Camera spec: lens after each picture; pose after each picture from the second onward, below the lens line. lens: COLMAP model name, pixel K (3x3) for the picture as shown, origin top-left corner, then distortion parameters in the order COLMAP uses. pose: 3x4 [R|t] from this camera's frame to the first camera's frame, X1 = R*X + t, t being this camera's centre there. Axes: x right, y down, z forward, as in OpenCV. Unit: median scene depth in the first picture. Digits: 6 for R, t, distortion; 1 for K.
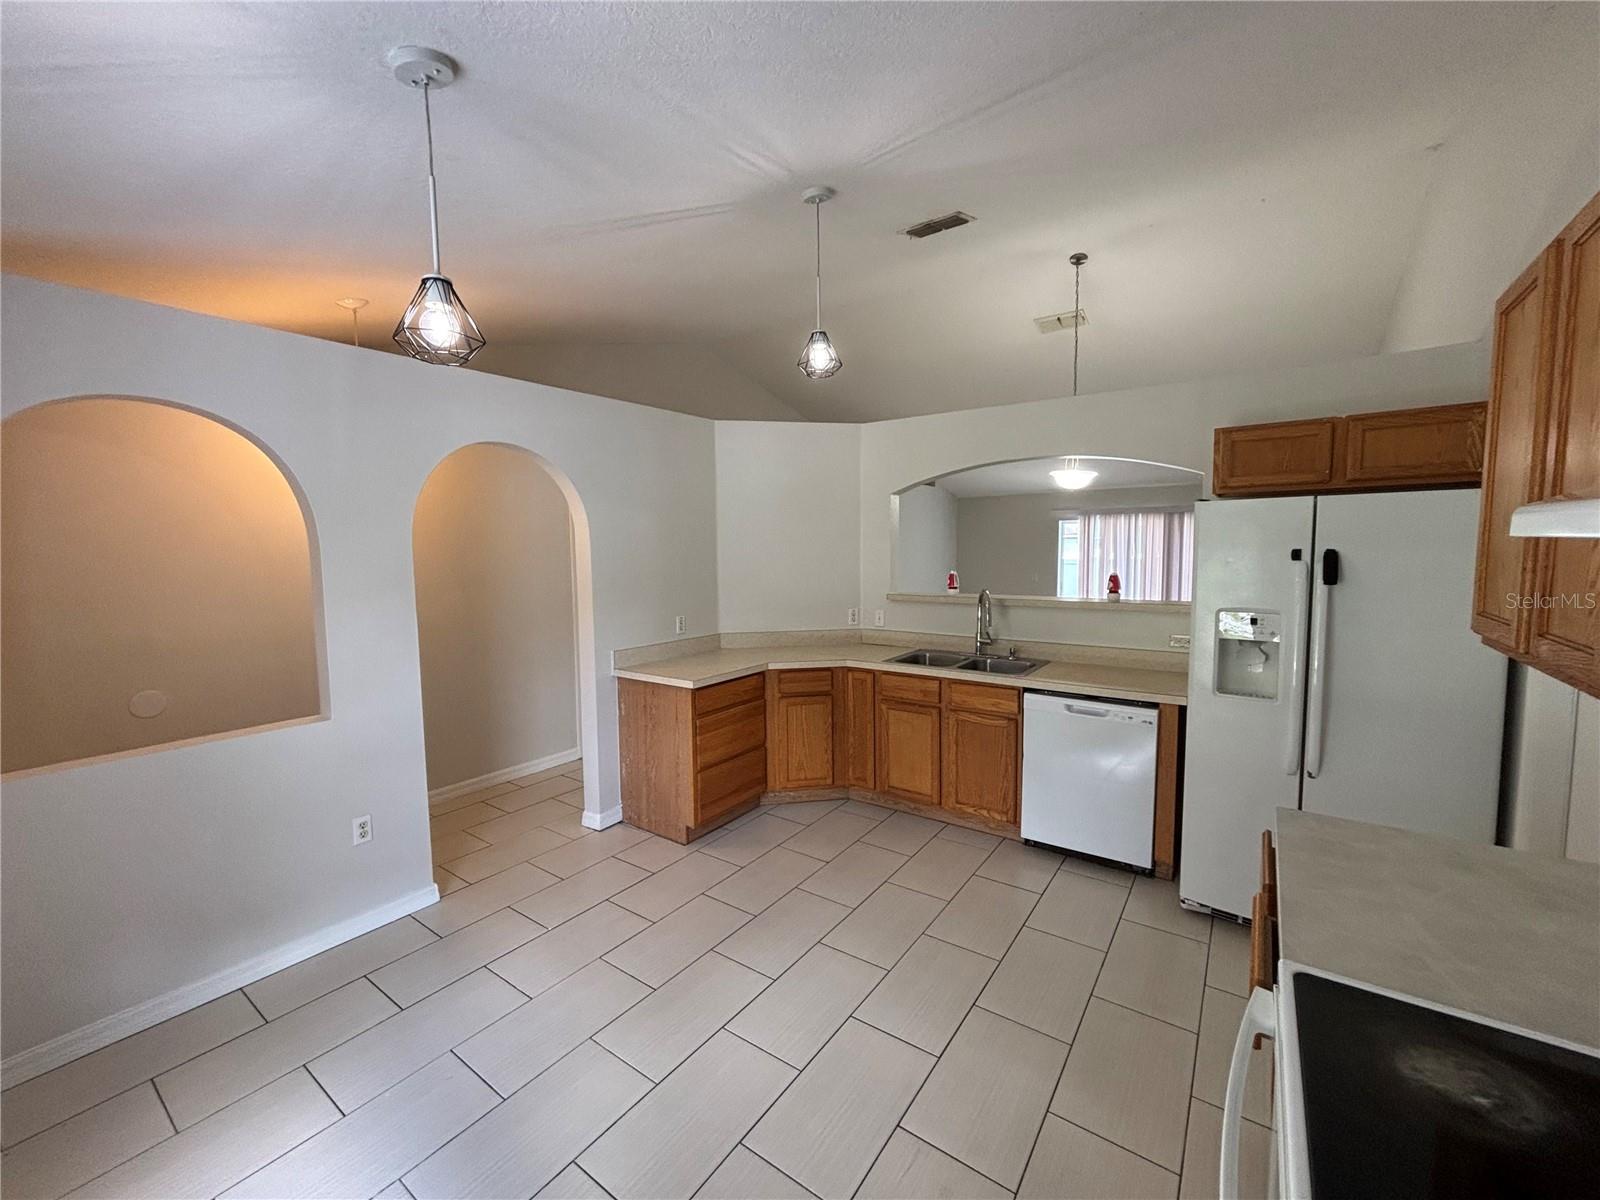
lens RADIAL K [[637.7, 0, 800.0], [0, 637.7, 600.0], [0, 0, 1]] dist [0.001423, 0.000041]
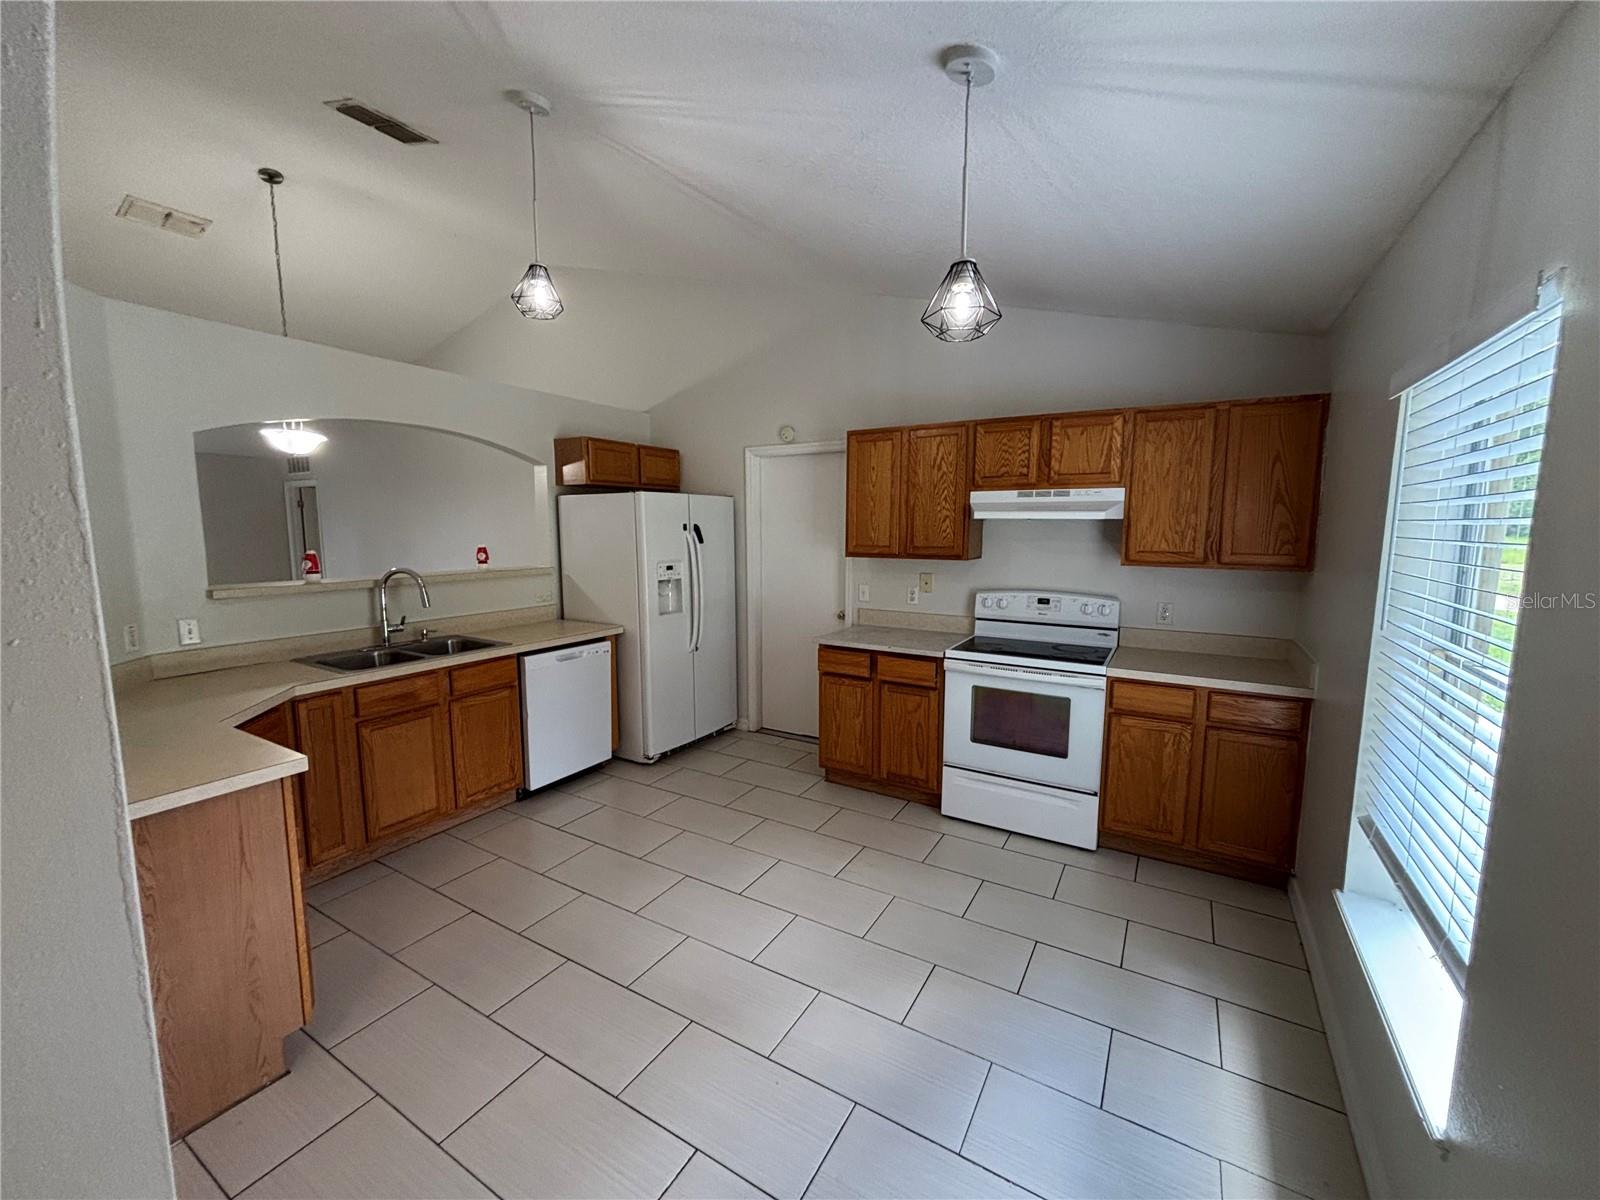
lens RADIAL K [[637.7, 0, 800.0], [0, 637.7, 600.0], [0, 0, 1]] dist [0.001423, 0.000041]
pose [[-0.096539, -0.104019, 0.989879, -0.667295], [0.080236, 0.990474, 0.111907, -0.029080], [-0.992090, 0.090227, -0.087273, 0.563614]]
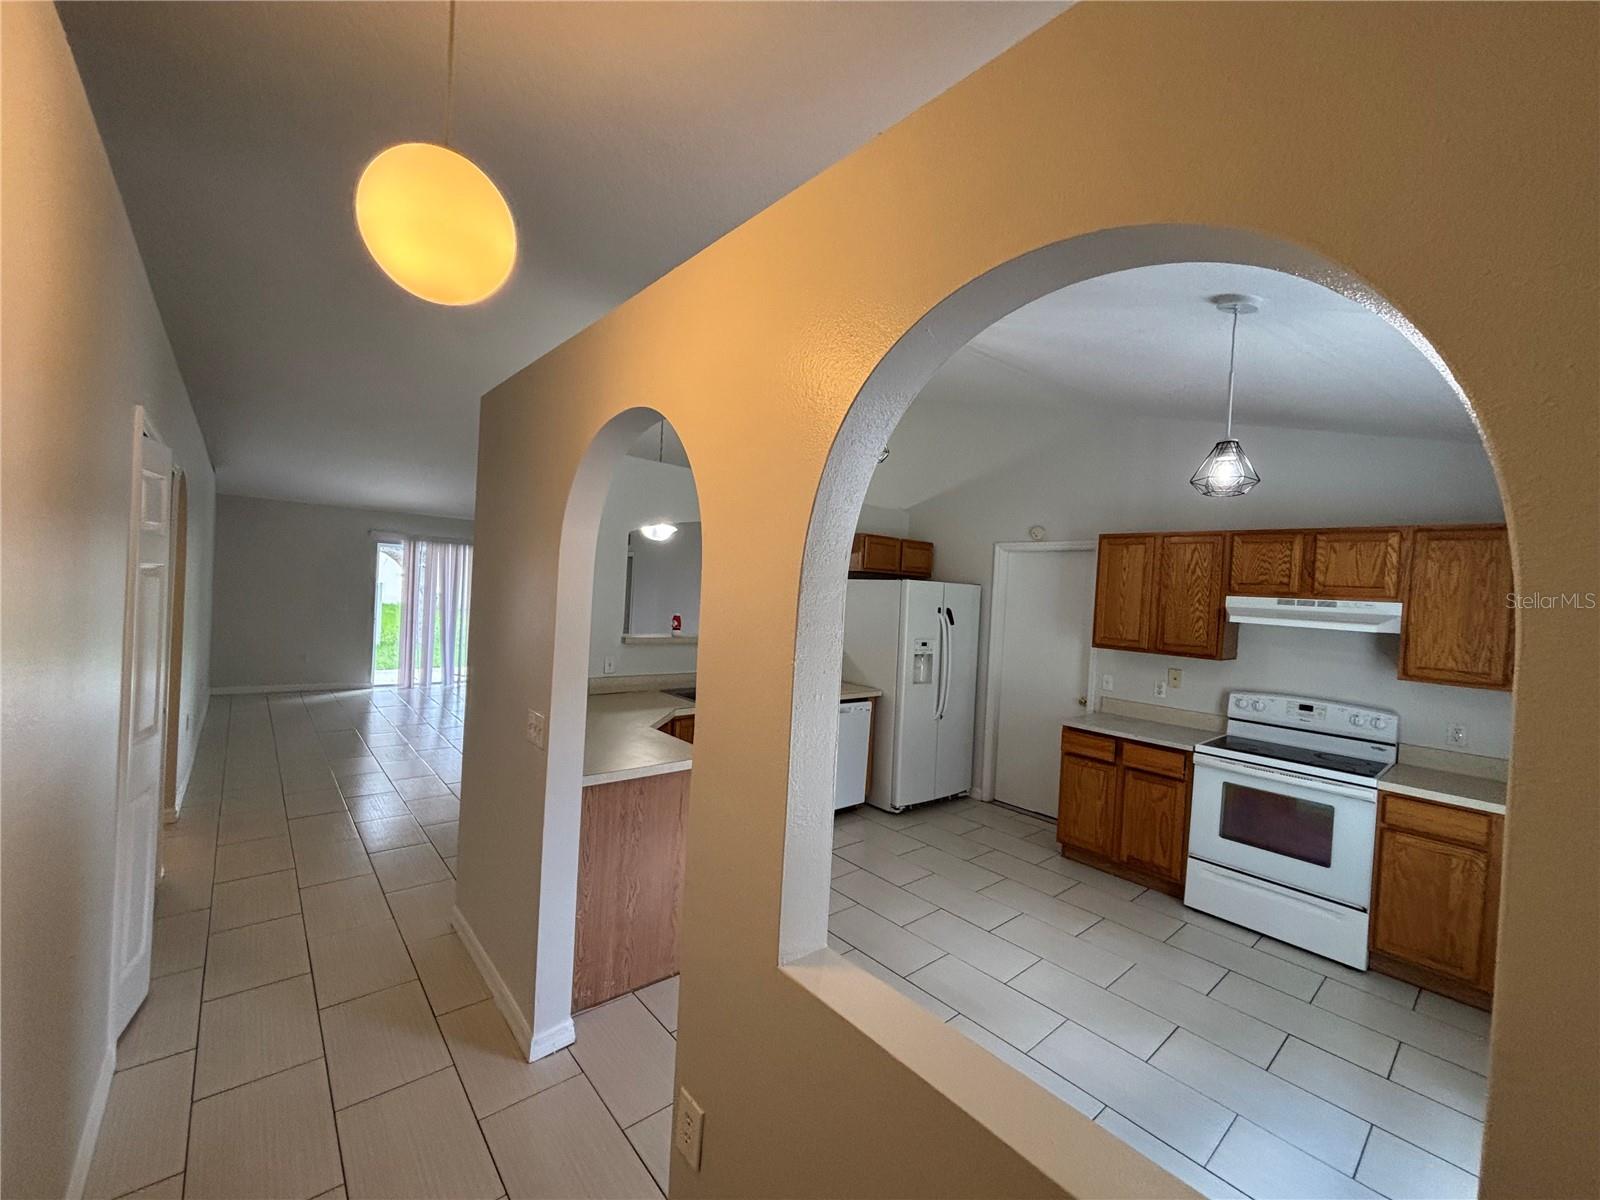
lens RADIAL K [[641.2, 0, 780.9], [0, 641.2, 592.2], [0, 0, 1]] dist [-0.045186, 0.015538]
pose [[0.248955, 0.020694, 0.968294, -0.866624], [0.019576, 0.999460, -0.026393, -0.055578], [-0.968317, 0.025526, 0.248415, 0.645502]]
